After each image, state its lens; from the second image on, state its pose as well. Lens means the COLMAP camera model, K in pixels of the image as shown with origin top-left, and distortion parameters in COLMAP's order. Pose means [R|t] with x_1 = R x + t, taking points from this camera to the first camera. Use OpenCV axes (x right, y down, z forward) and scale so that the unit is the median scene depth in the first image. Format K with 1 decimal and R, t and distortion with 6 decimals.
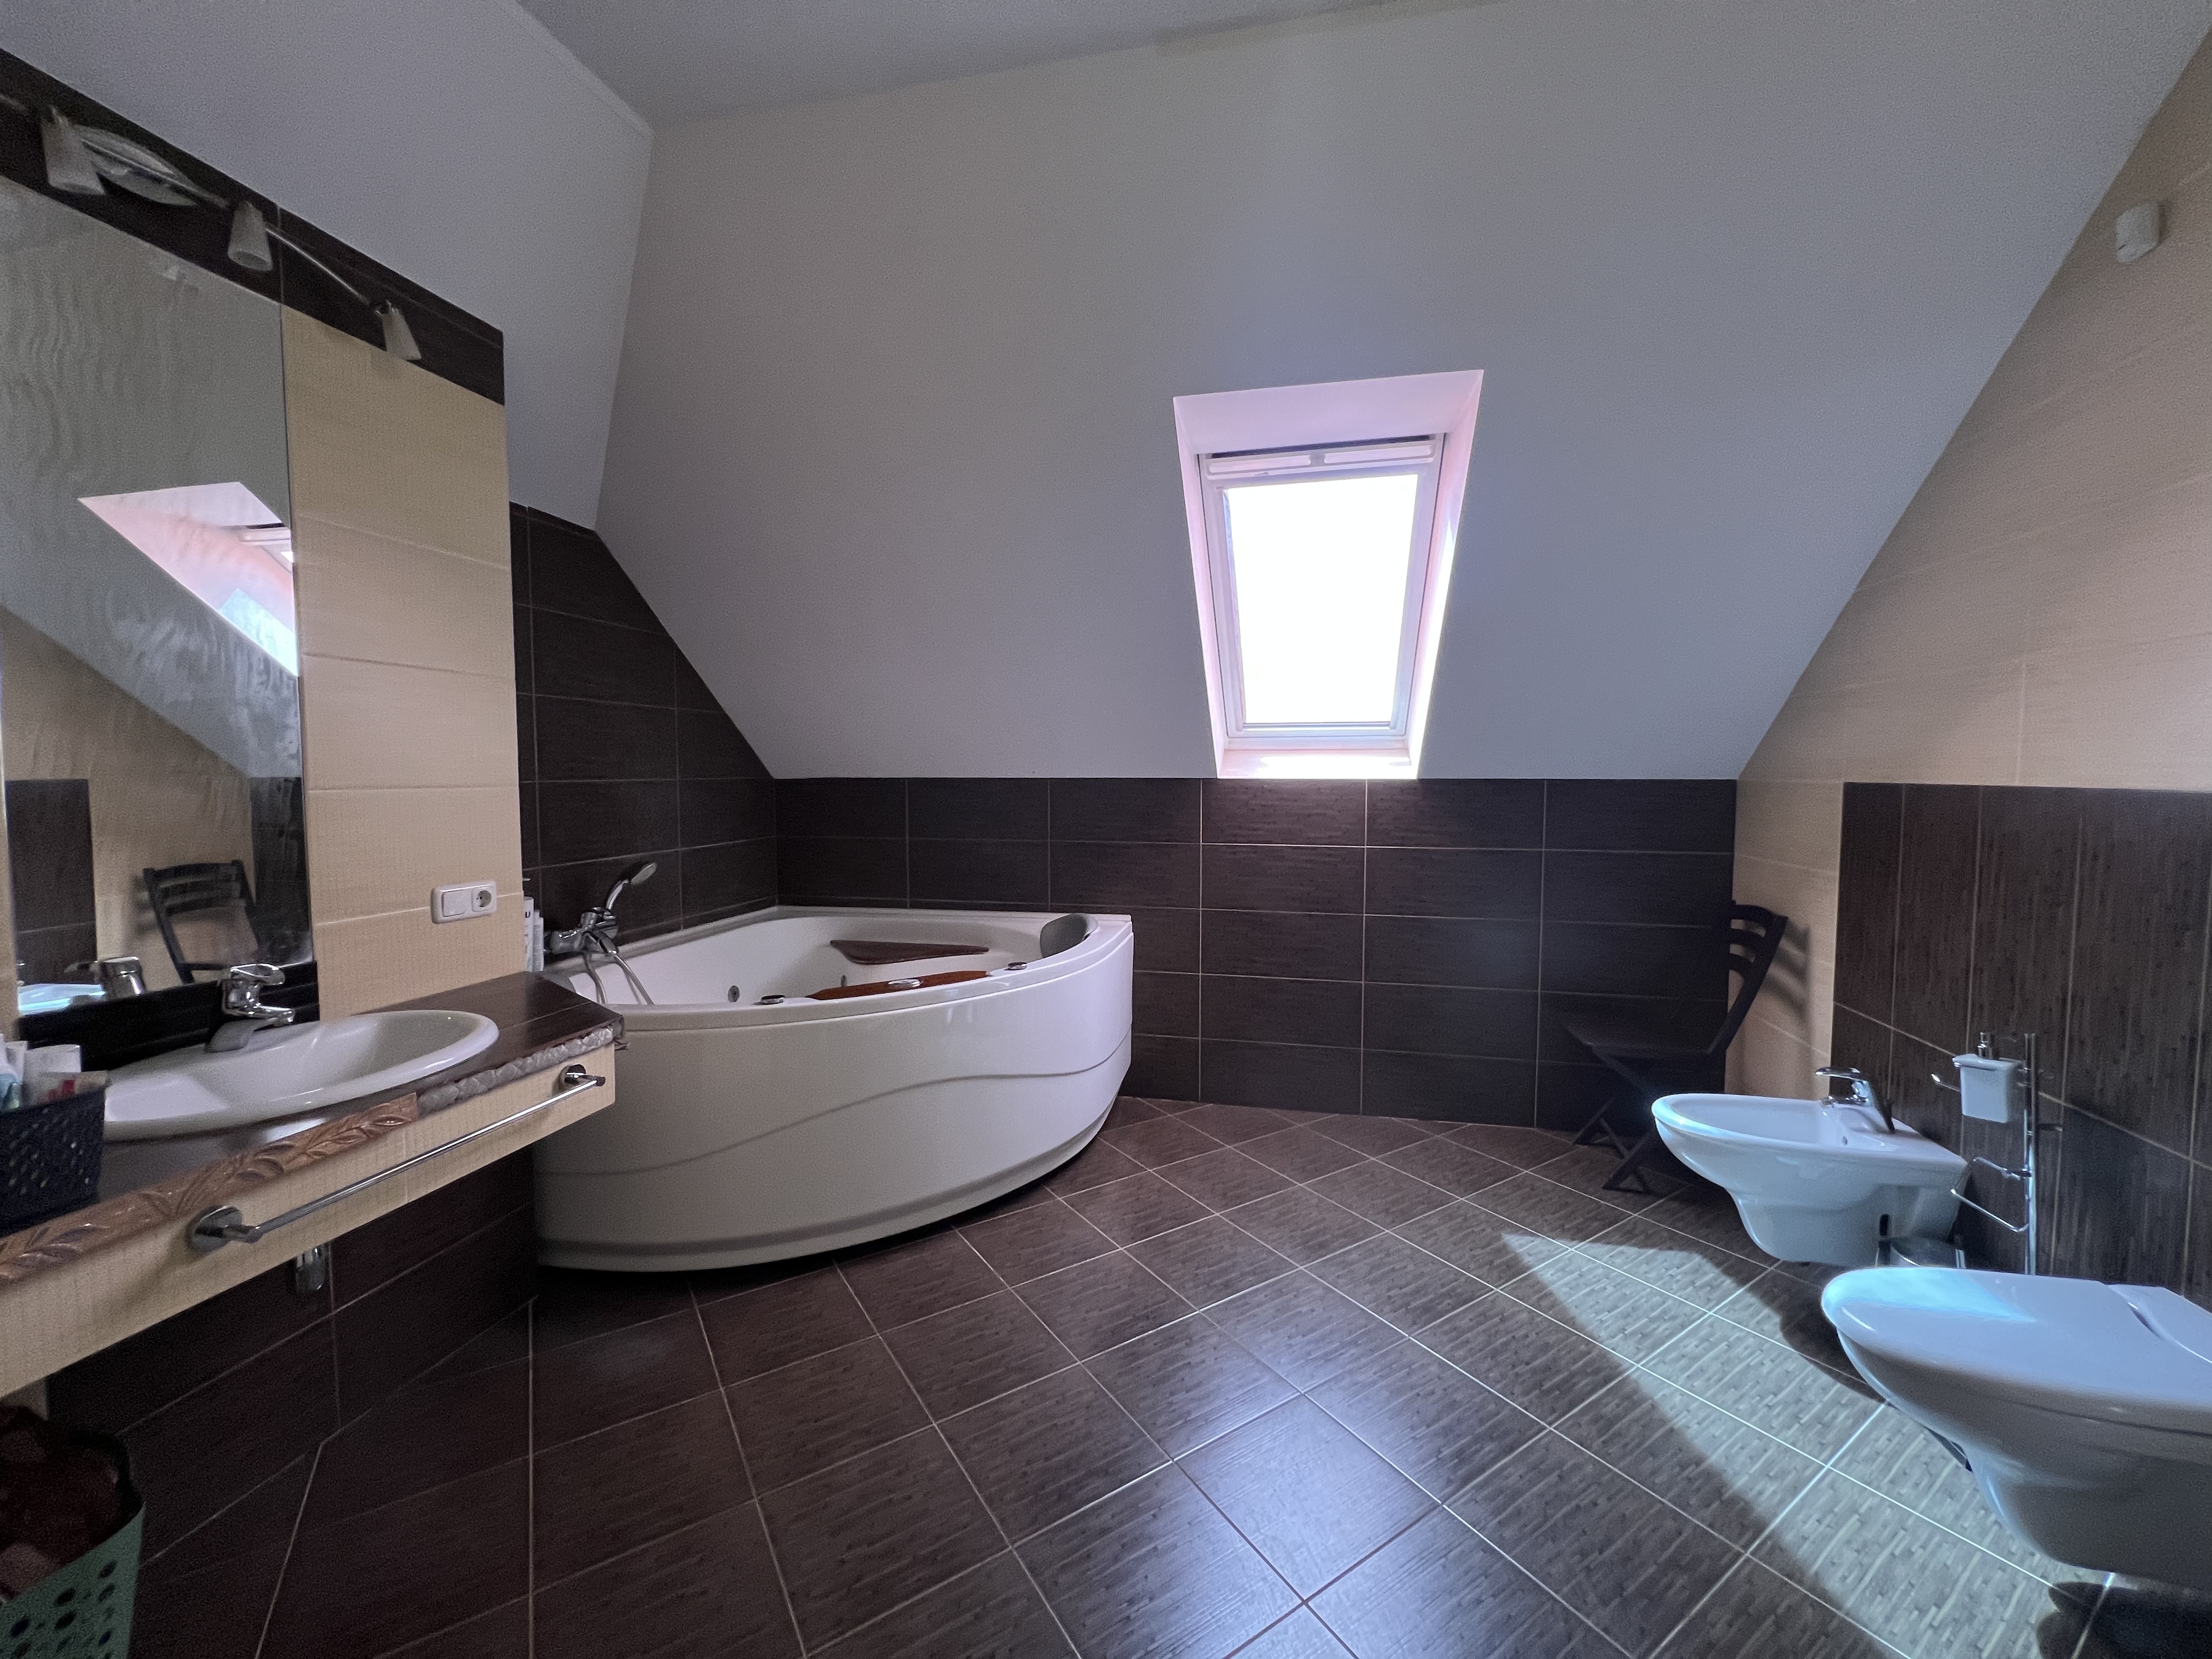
lens RADIAL K [[895.9, 0, 1109.5], [0, 895.9, 822.3], [0, 0, 1]] dist [0.010598, 0.000568]
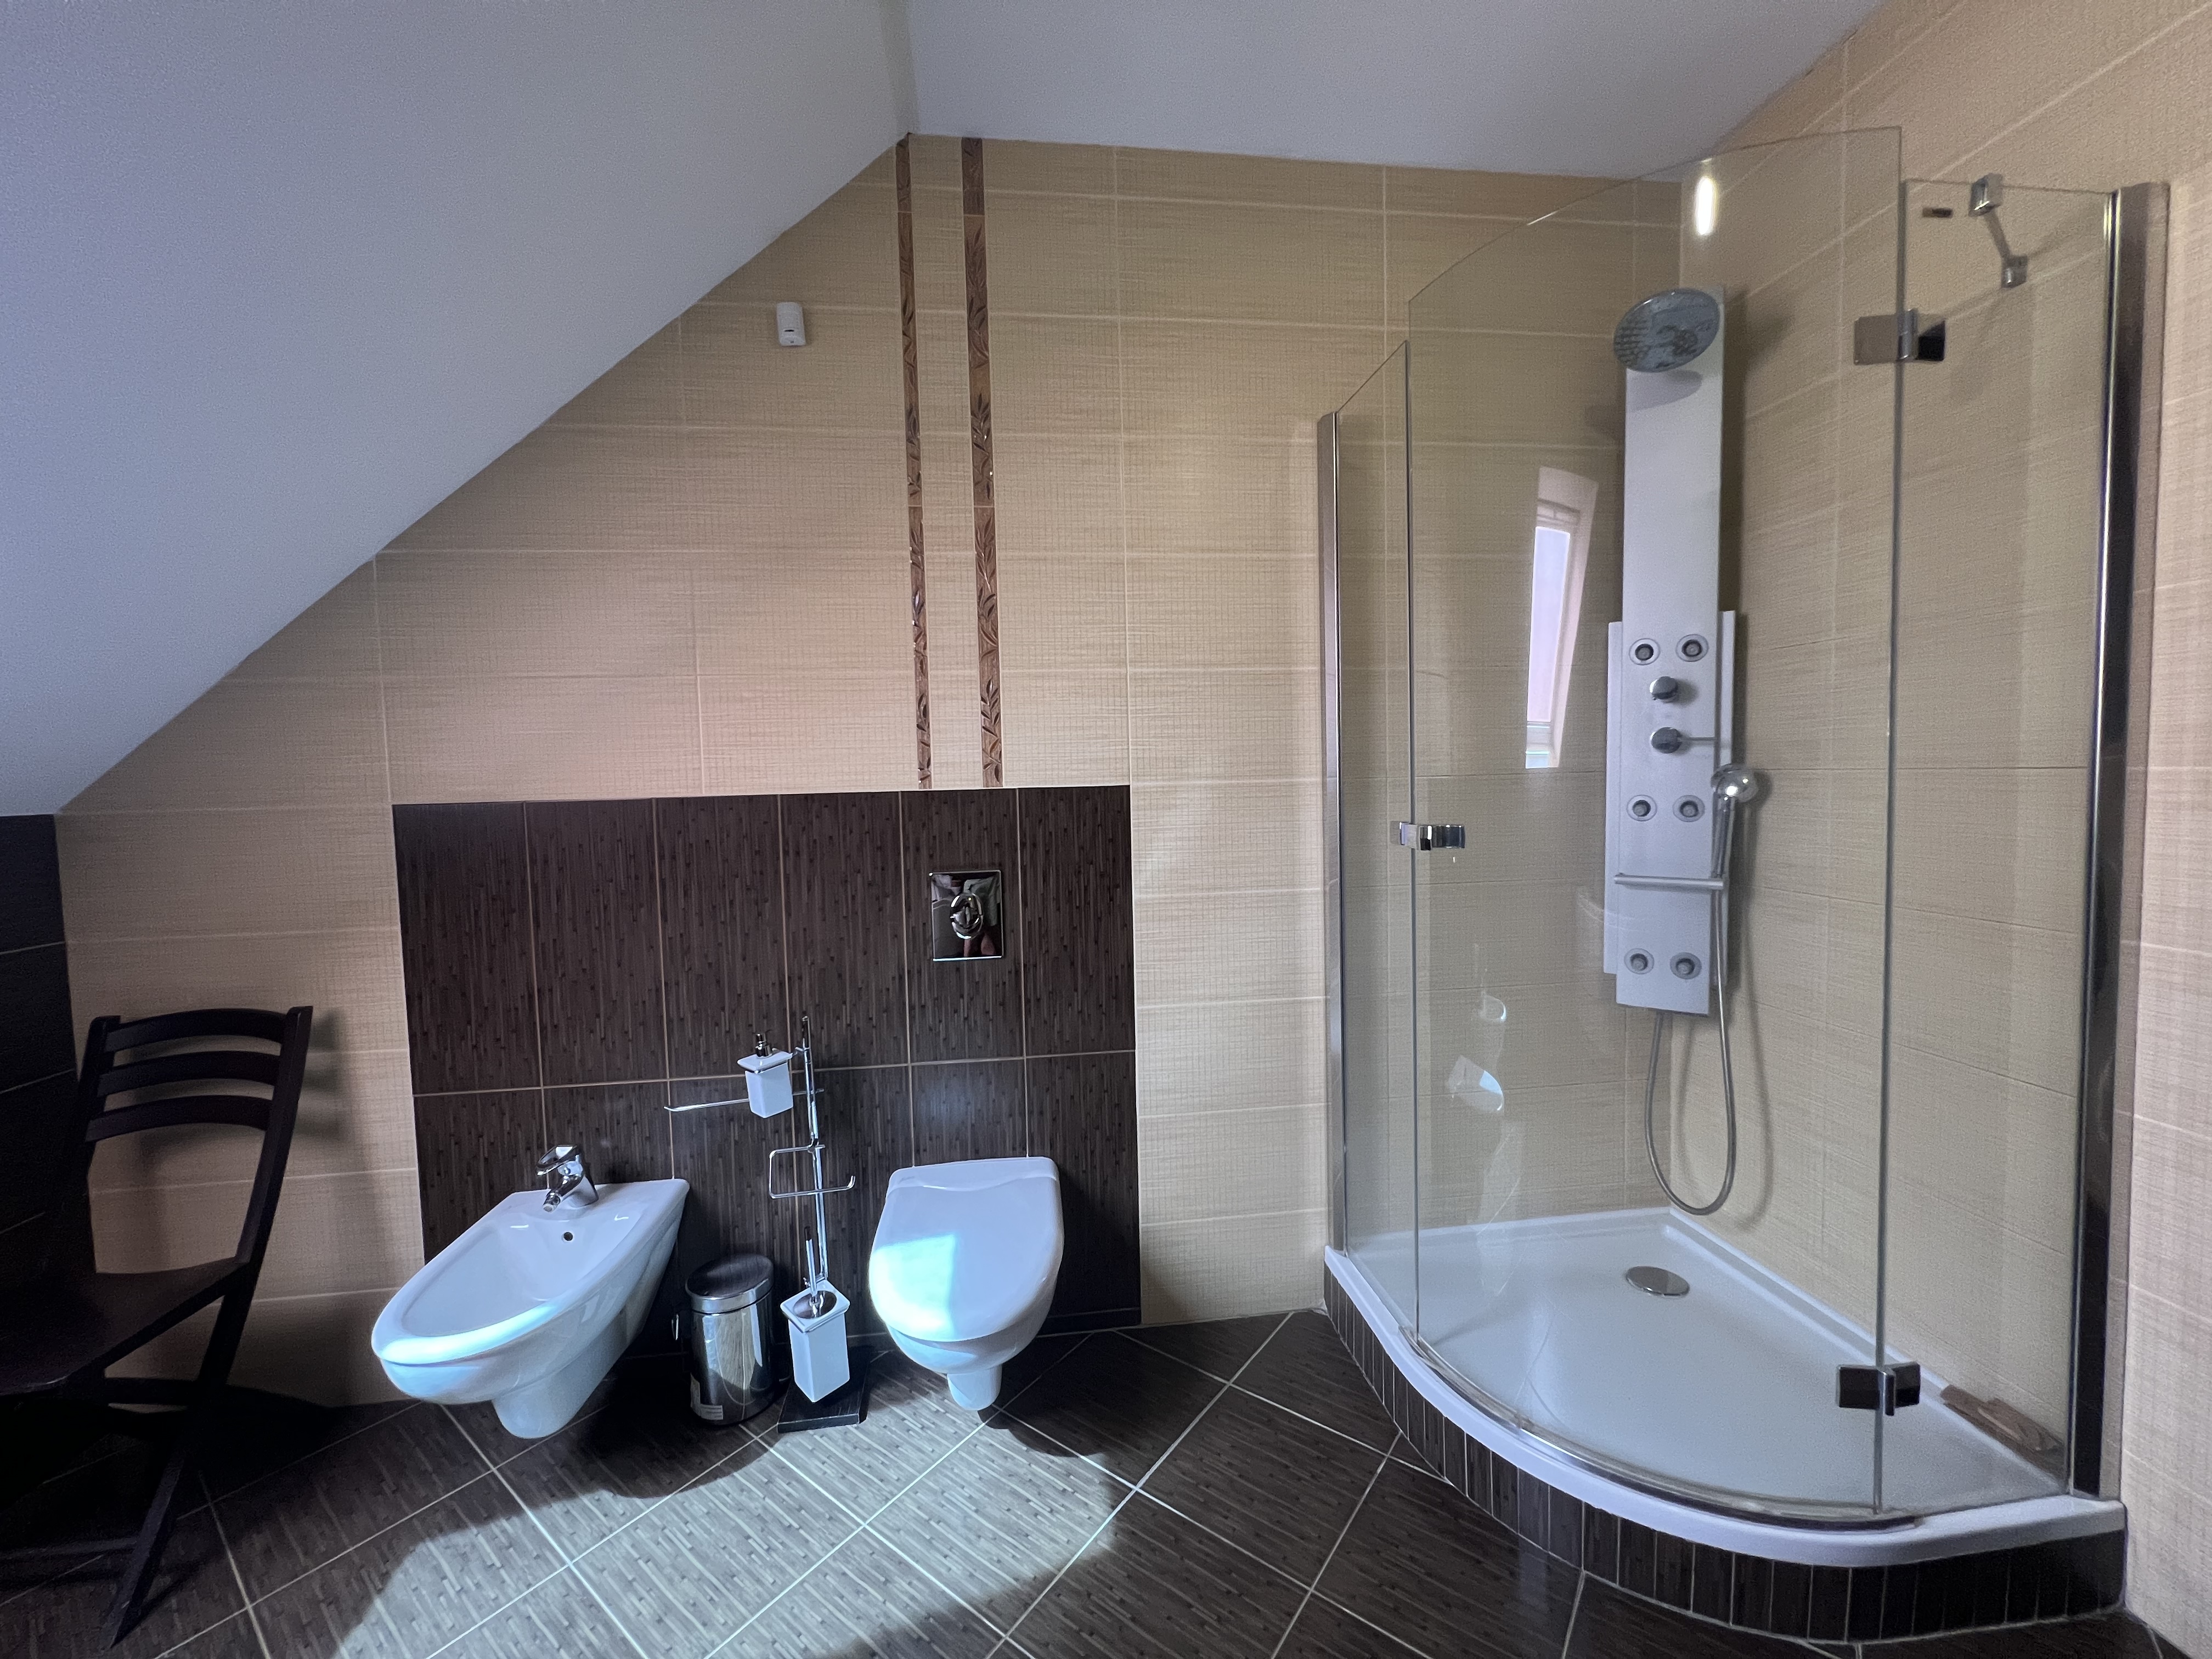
lens RADIAL K [[895.9, 0, 1116.0], [0, 895.9, 815.7], [0, 0, 1]] dist [0.010598, 0.000568]
pose [[-0.327123, -0.052544, 0.943520, -0.102203], [0.077557, 0.993592, 0.082222, -0.056347], [-0.941794, 0.100073, -0.320951, 0.747681]]
